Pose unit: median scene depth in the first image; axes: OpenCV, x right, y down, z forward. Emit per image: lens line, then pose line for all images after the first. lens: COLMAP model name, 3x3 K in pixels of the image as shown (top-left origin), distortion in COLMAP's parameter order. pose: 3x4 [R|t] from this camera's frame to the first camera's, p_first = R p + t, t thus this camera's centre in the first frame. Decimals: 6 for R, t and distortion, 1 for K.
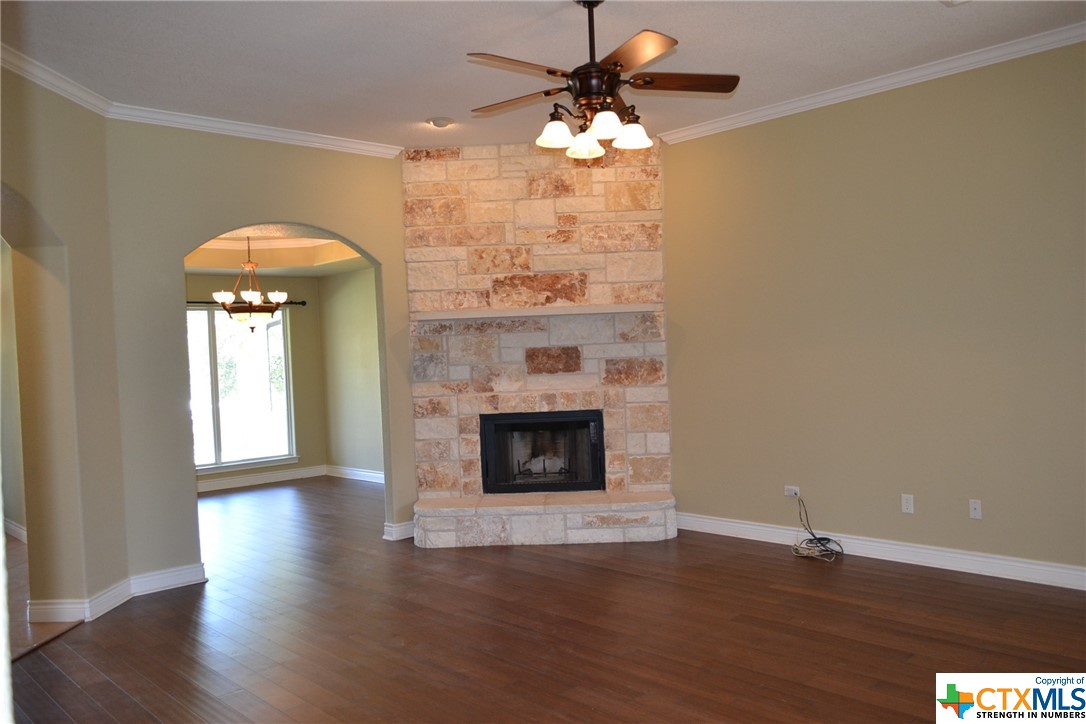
lens RADIAL K [[860.1, 0, 537.0], [0, 860.1, 367.5], [0, 0, 1]] dist [-0.005367, -0.002910]
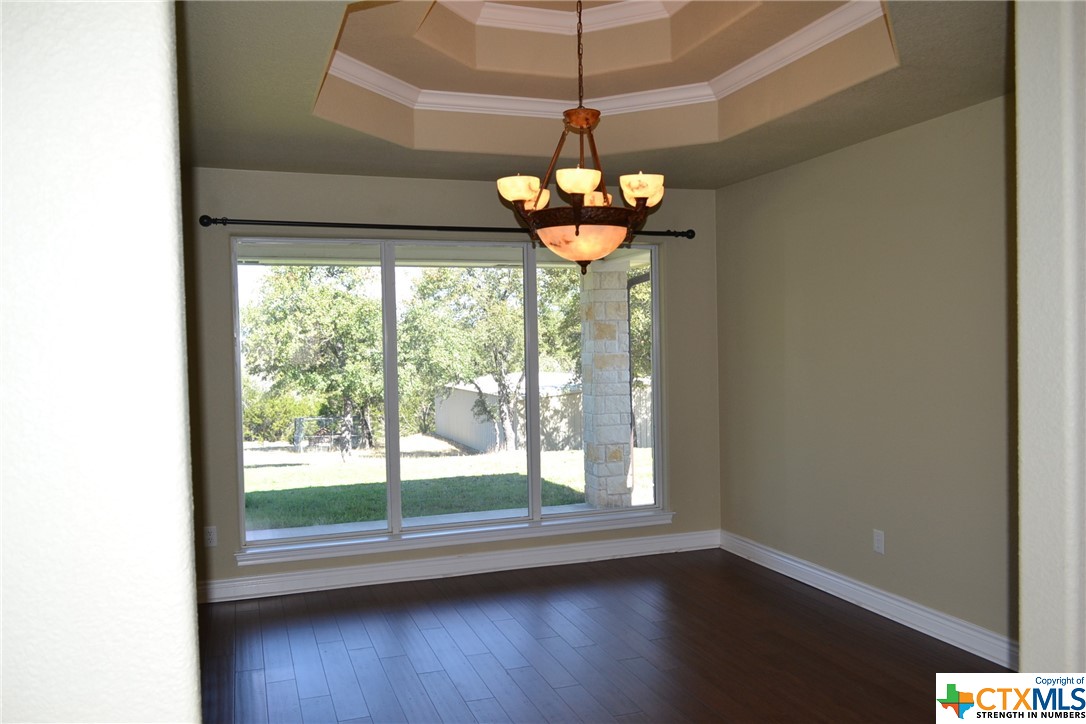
lens RADIAL K [[860.1, 0, 541.0], [0, 860.1, 365.8], [0, 0, 1]] dist [-0.005367, -0.002910]
pose [[0.915177, 0.036828, -0.401367, -0.211899], [-0.026358, 0.999154, 0.031580, -0.009654], [0.402190, -0.018322, 0.915373, 0.718027]]
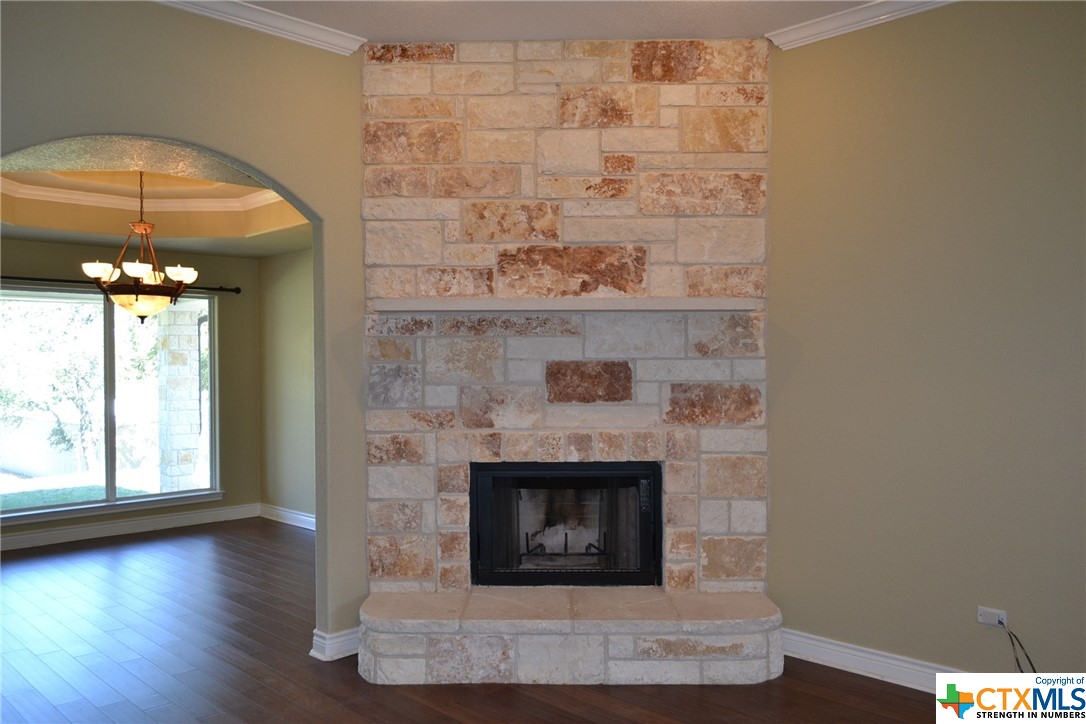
lens RADIAL K [[860.1, 0, 536.3], [0, 860.1, 366.6], [0, 0, 1]] dist [-0.005367, -0.002910]
pose [[0.999096, 0.034928, 0.024226, -0.036254], [-0.034605, 0.999308, -0.013609, -0.009655], [-0.024685, 0.012759, 0.999614, 0.364293]]
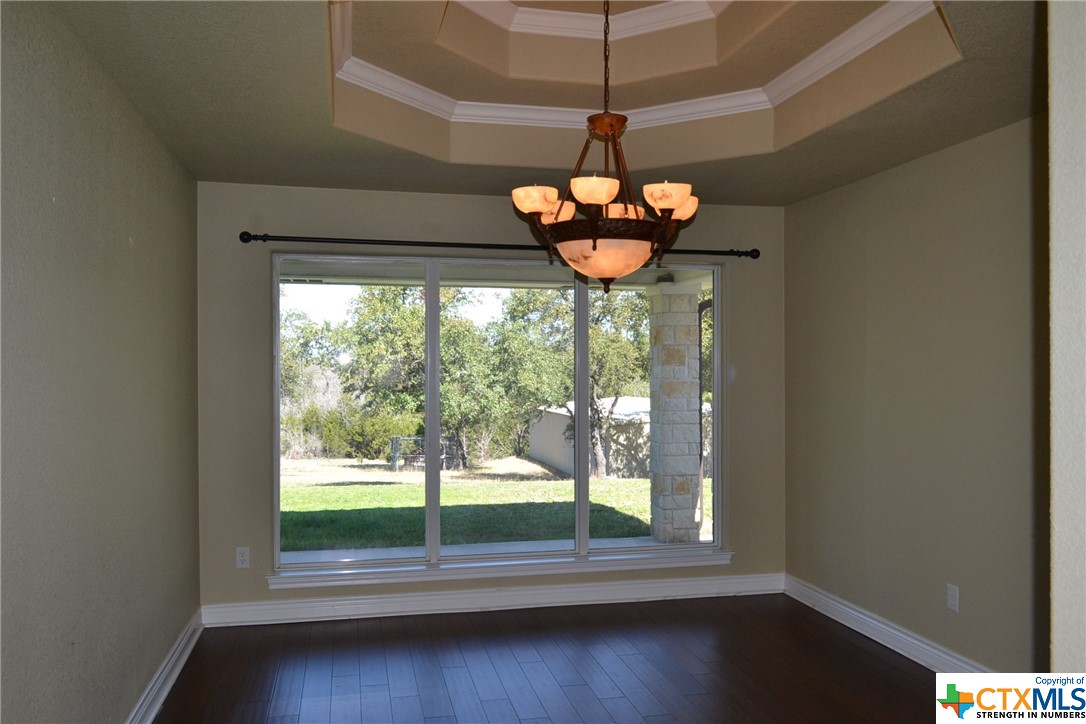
lens RADIAL K [[860.1, 0, 543.1], [0, 860.1, 366.2], [0, 0, 1]] dist [-0.005367, -0.002910]
pose [[0.861899, 0.042683, -0.505280, -0.185901], [-0.044670, 0.998968, 0.008189, -0.010836], [0.505109, 0.015513, 0.862916, 0.775765]]
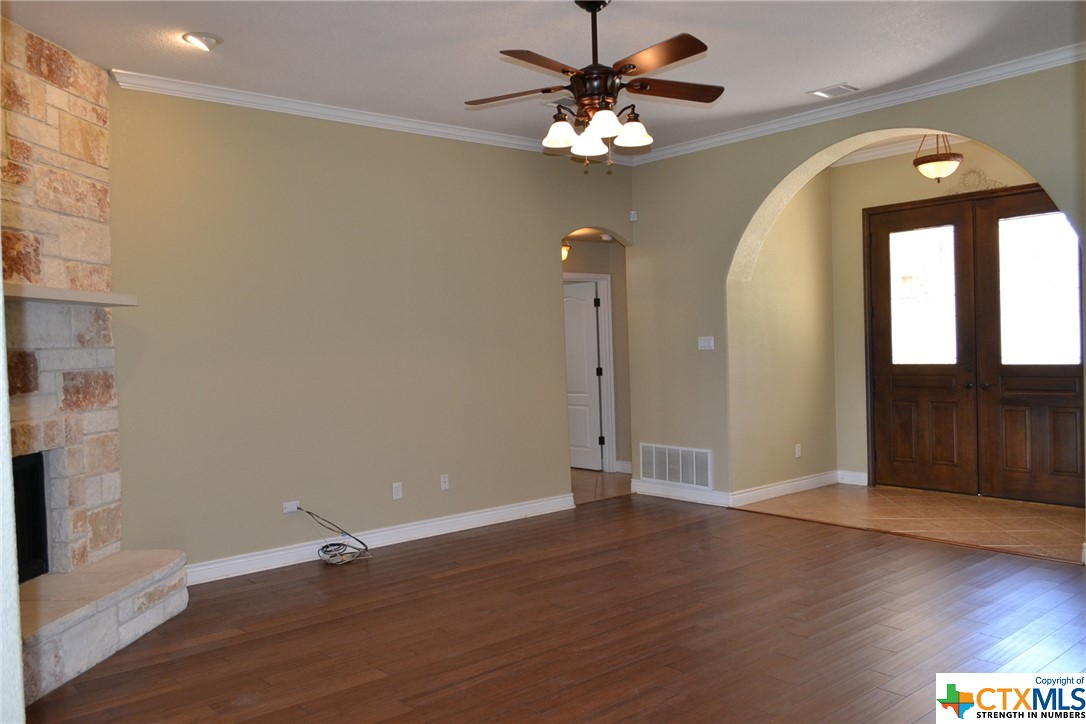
lens RADIAL K [[860.1, 0, 542.2], [0, 860.1, 367.1], [0, 0, 1]] dist [-0.005367, -0.002910]
pose [[0.047727, 0.008468, 0.998825, -0.569690], [0.049311, 0.998725, -0.010823, 0.012196], [-0.997643, 0.049769, 0.047249, 0.597781]]
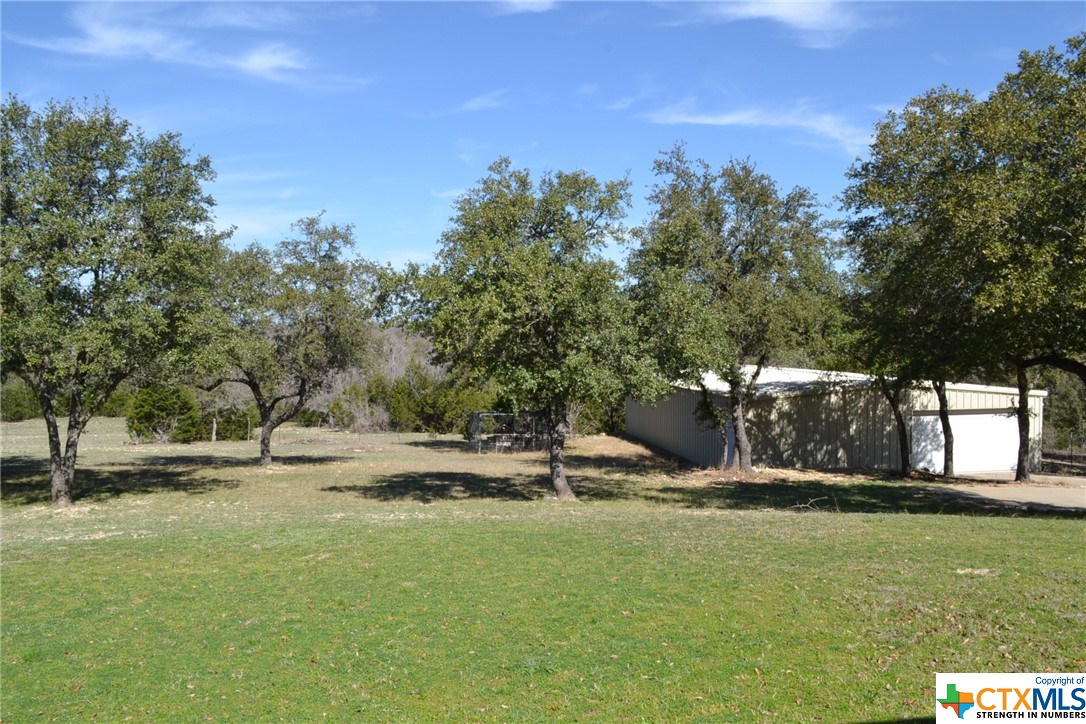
lens RADIAL K [[860.1, 0, 548.6], [0, 860.1, 371.6], [0, 0, 1]] dist [-0.005367, -0.002910]
pose [[0.831067, 0.067408, -0.552072, -0.917503], [-0.041834, 0.997392, 0.058806, 0.014608], [0.554597, -0.025776, 0.831720, 1.417338]]
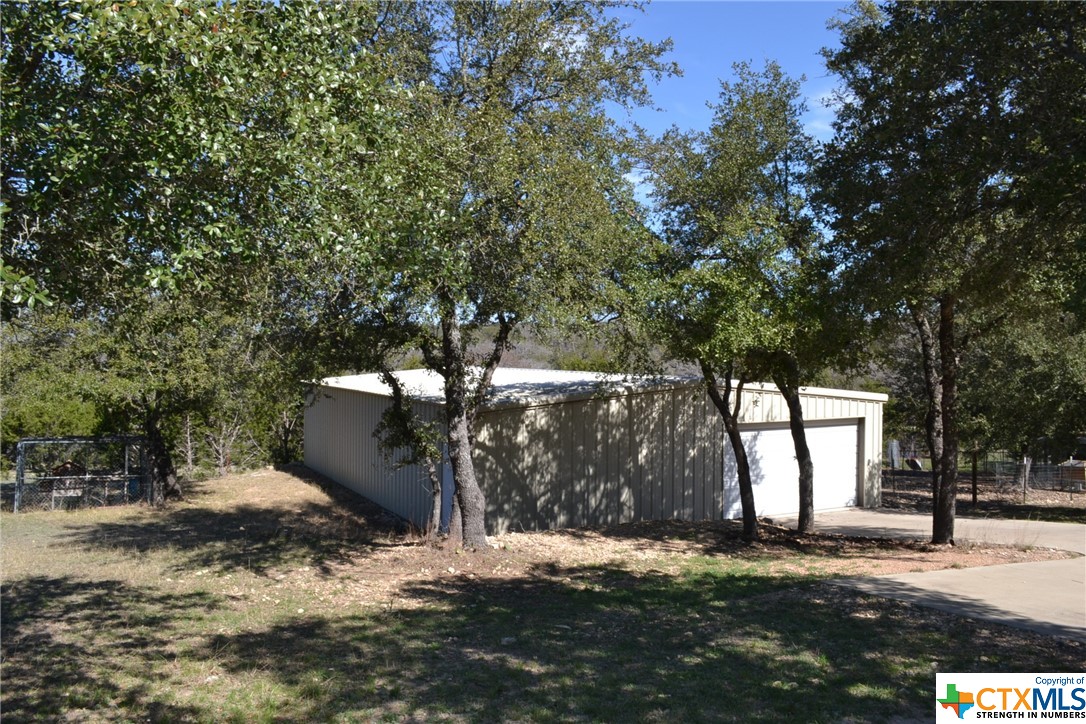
lens RADIAL K [[860.1, 0, 543.1], [0, 860.1, 364.7], [0, 0, 1]] dist [-0.005367, -0.002910]
pose [[0.957900, 0.054786, -0.281827, -1.568708], [-0.053647, 0.998491, 0.011764, 0.194737], [0.282046, 0.003850, 0.959393, 3.174384]]
